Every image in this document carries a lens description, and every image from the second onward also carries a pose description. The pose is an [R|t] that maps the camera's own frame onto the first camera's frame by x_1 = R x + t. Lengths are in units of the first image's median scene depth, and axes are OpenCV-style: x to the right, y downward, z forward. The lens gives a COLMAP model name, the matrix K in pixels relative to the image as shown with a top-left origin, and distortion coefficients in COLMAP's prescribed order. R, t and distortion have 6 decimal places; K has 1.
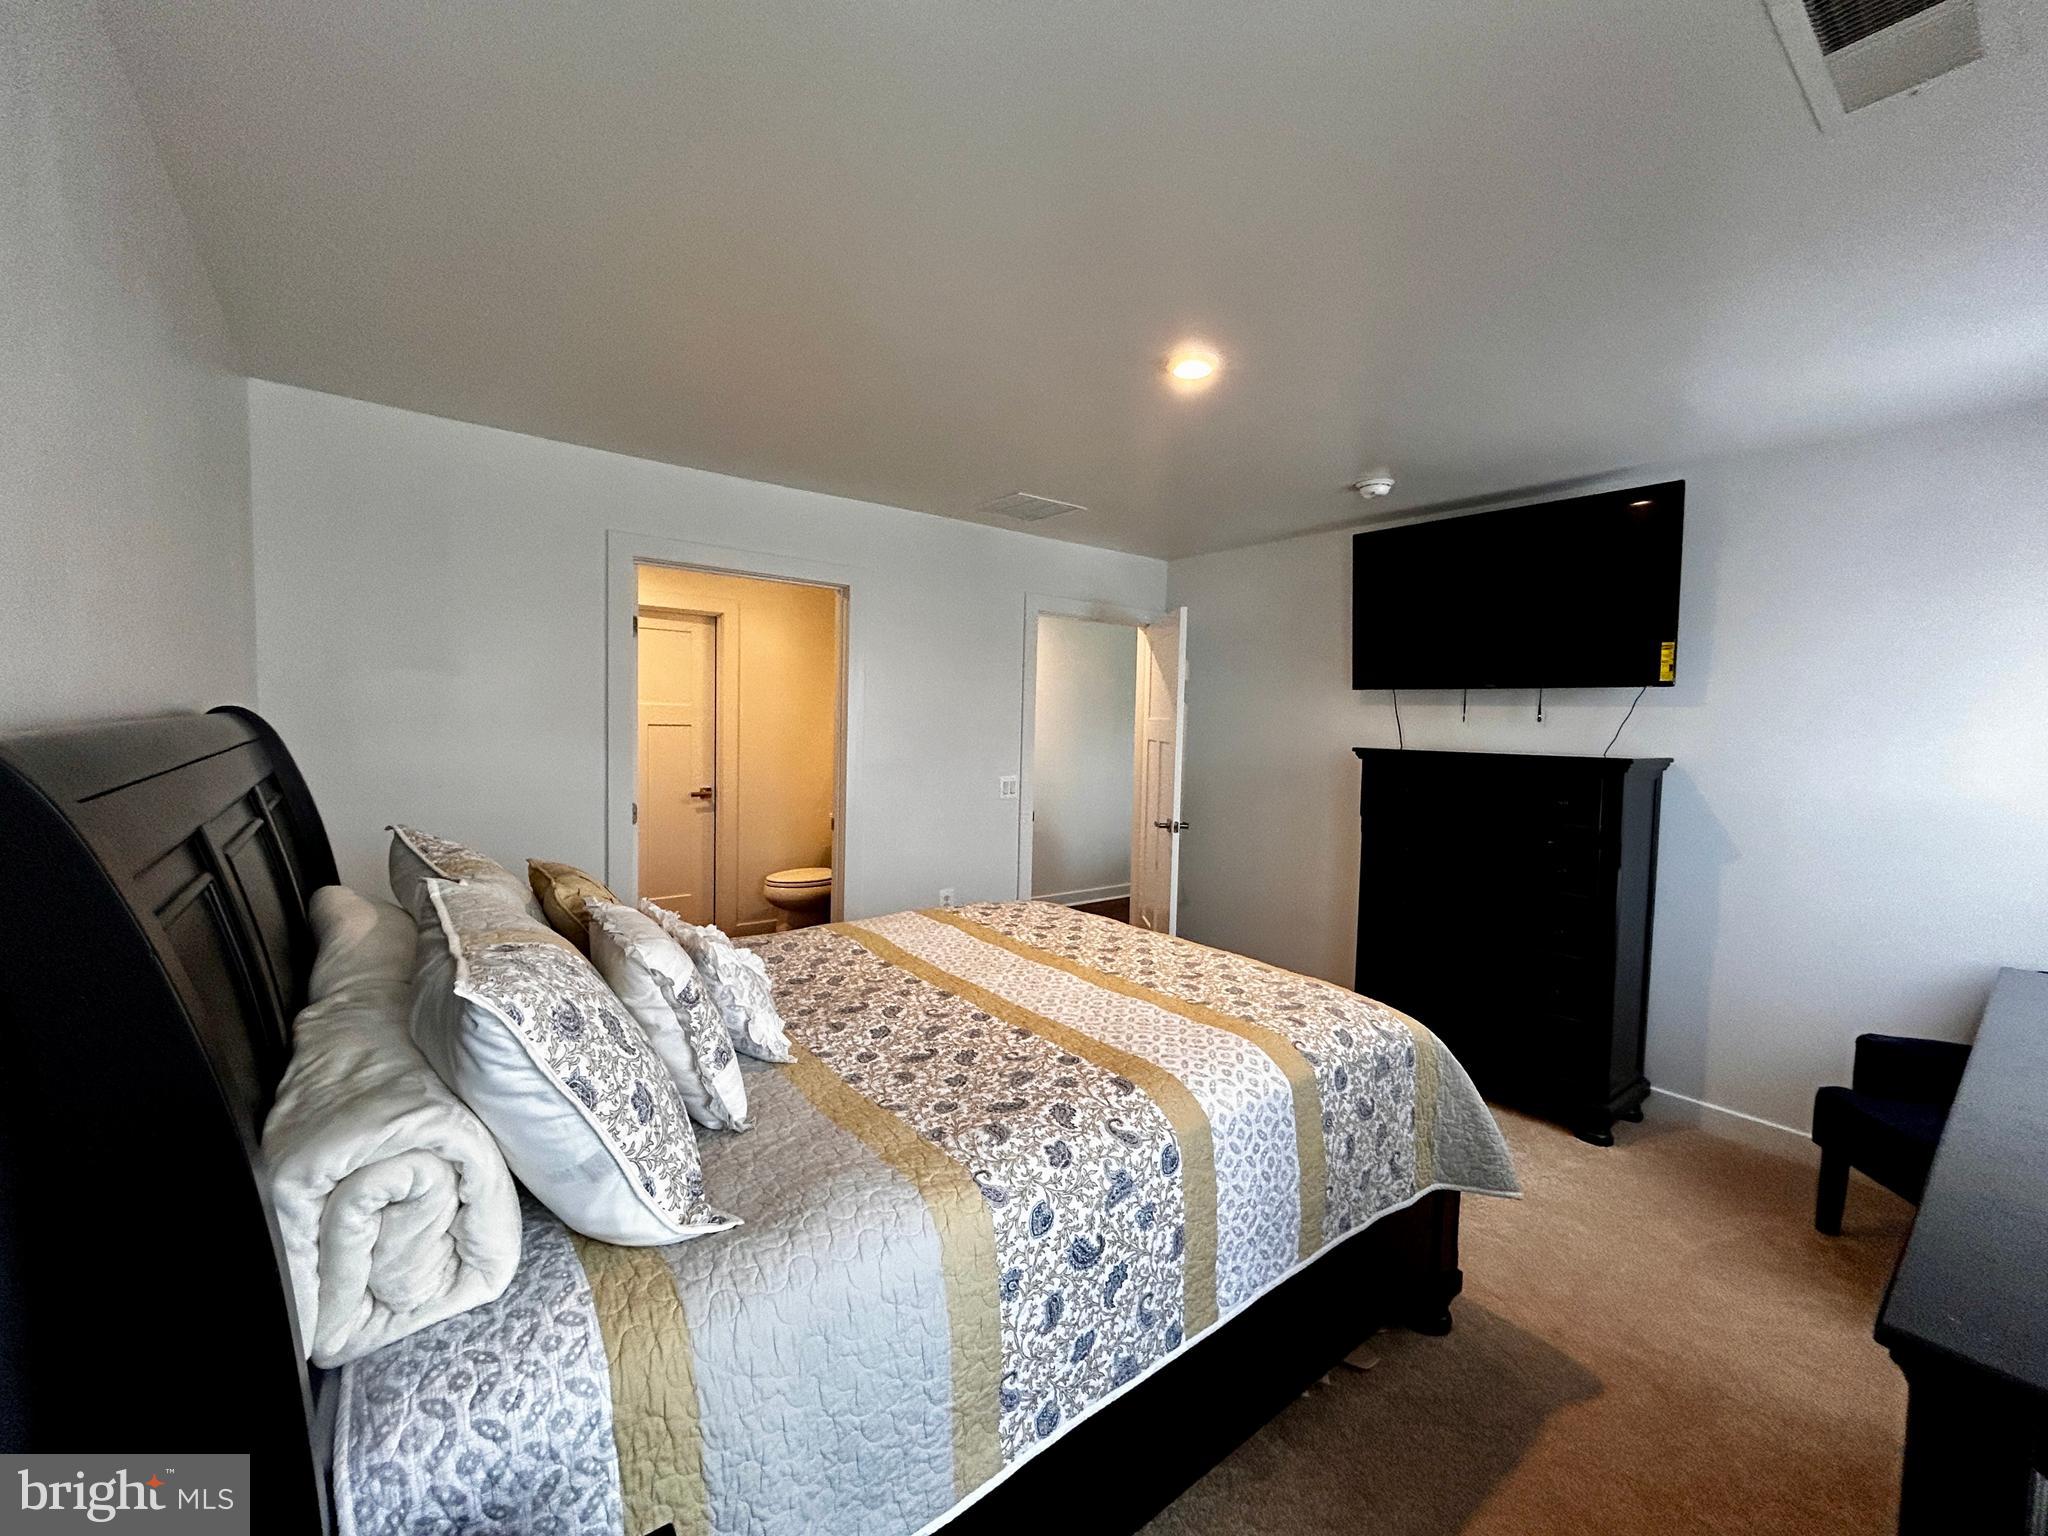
lens RADIAL K [[822.9, 0, 1019.3], [0, 822.9, 765.3], [0, 0, 1]] dist [0.001140, -0.000315]
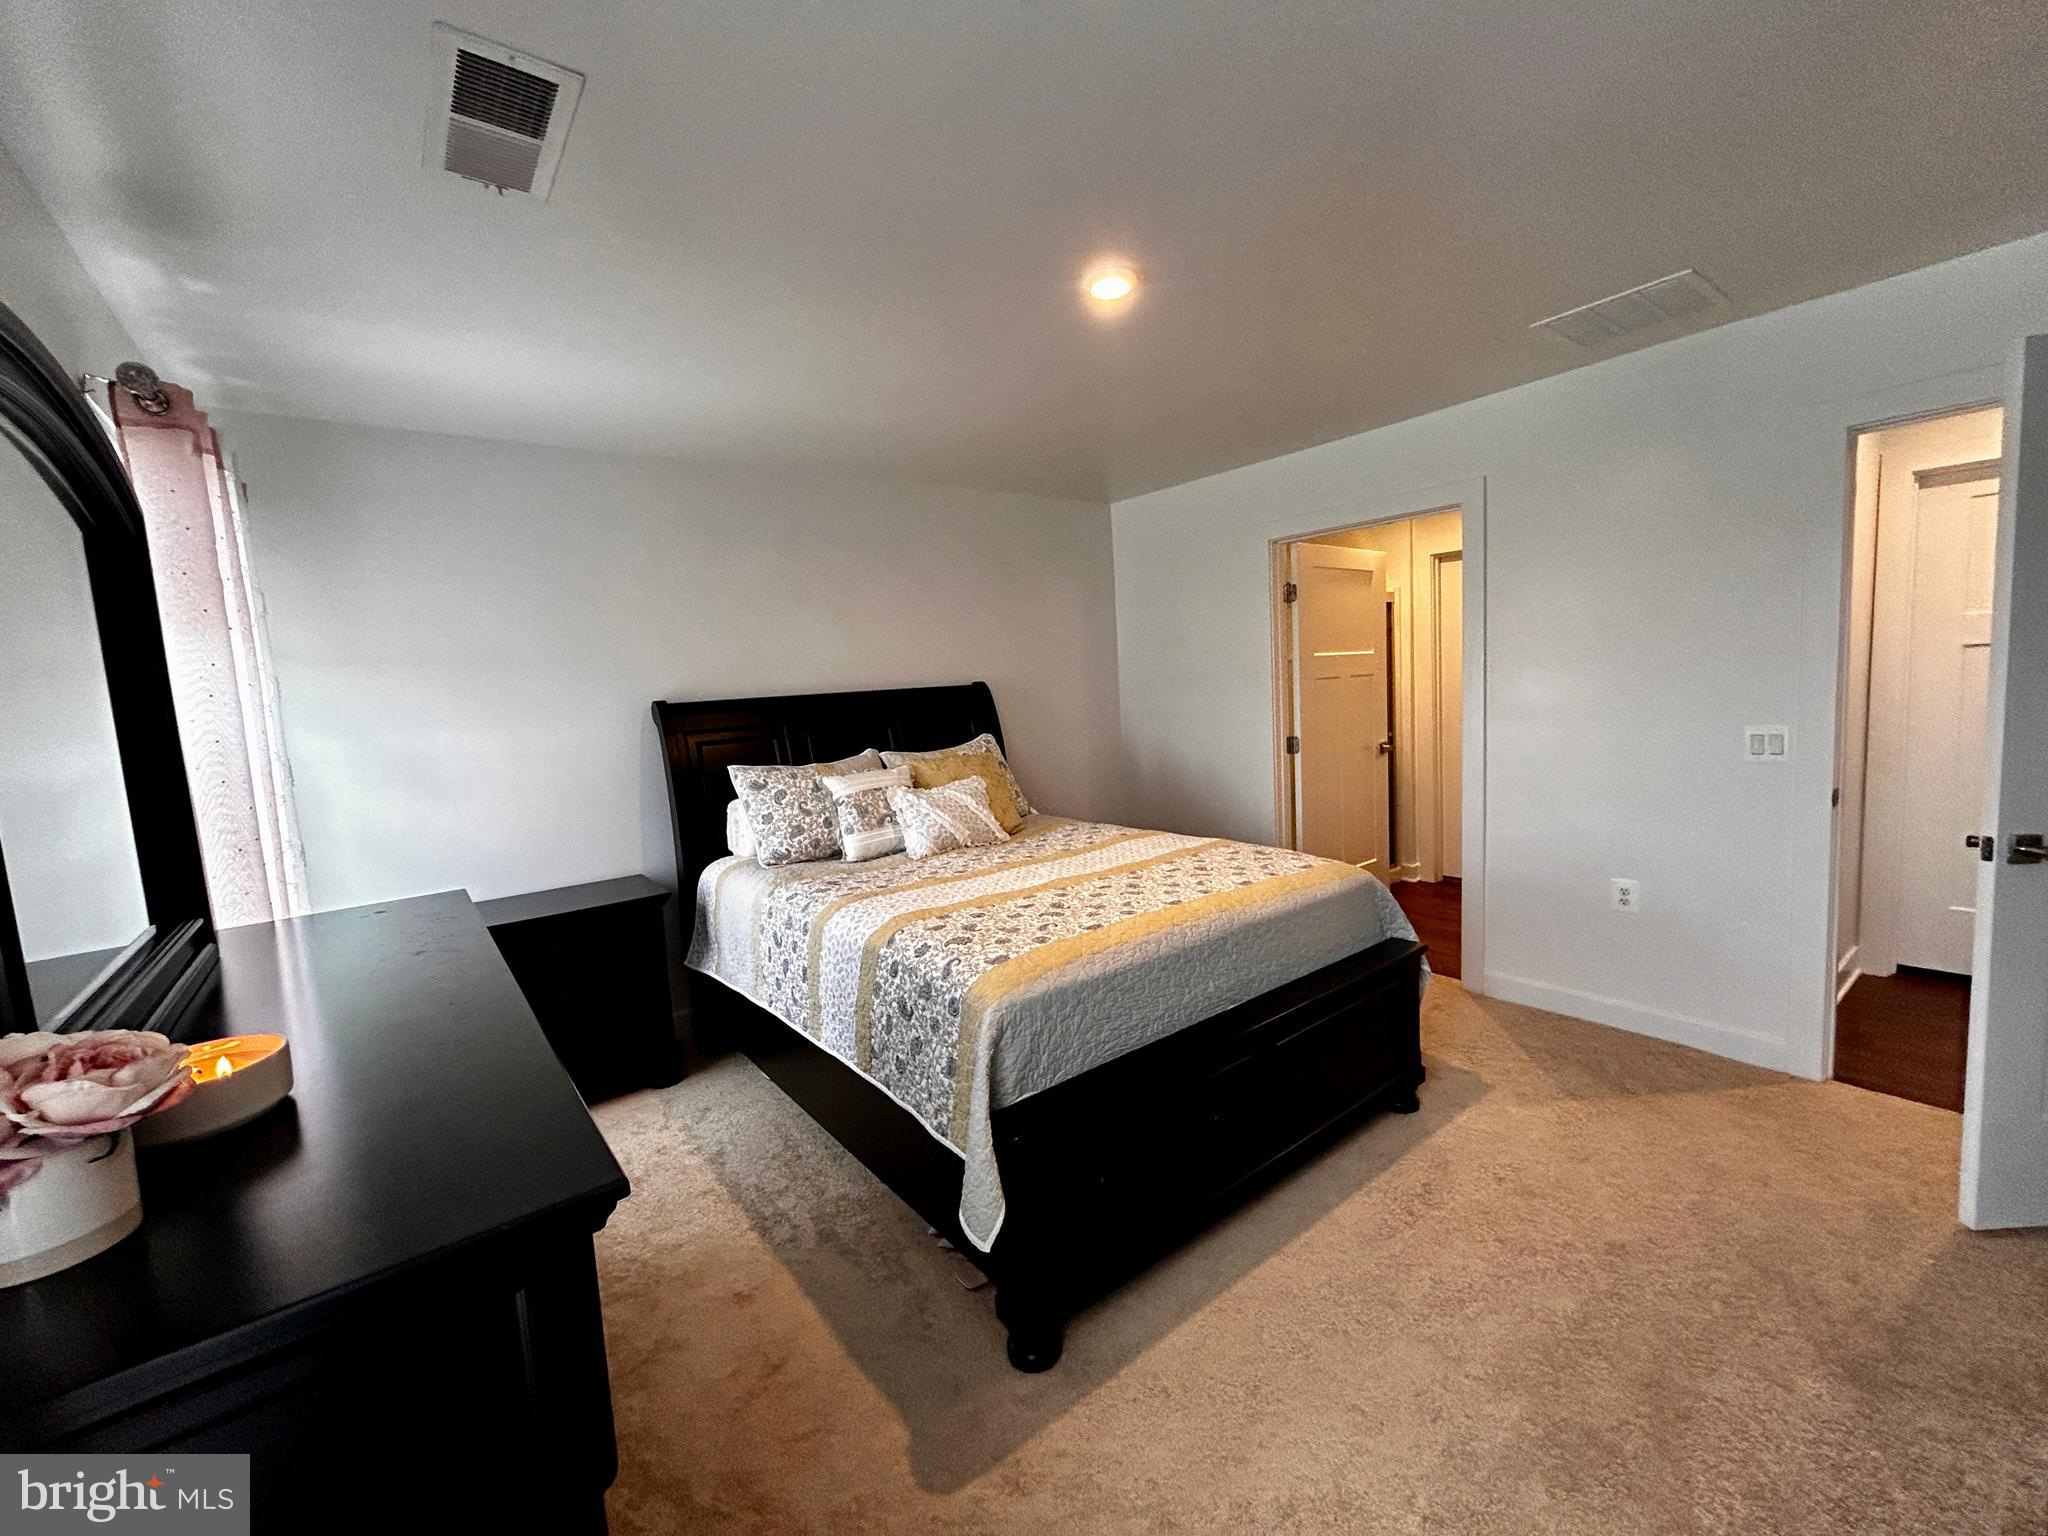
lens RADIAL K [[822.9, 0, 1019.3], [0, 822.9, 765.3], [0, 0, 1]] dist [0.001140, -0.000315]
pose [[-0.038524, 0.088282, -0.995350, 1.371994], [-0.011839, 0.995980, 0.088796, -0.009151], [0.999188, 0.015205, -0.037324, 1.100674]]
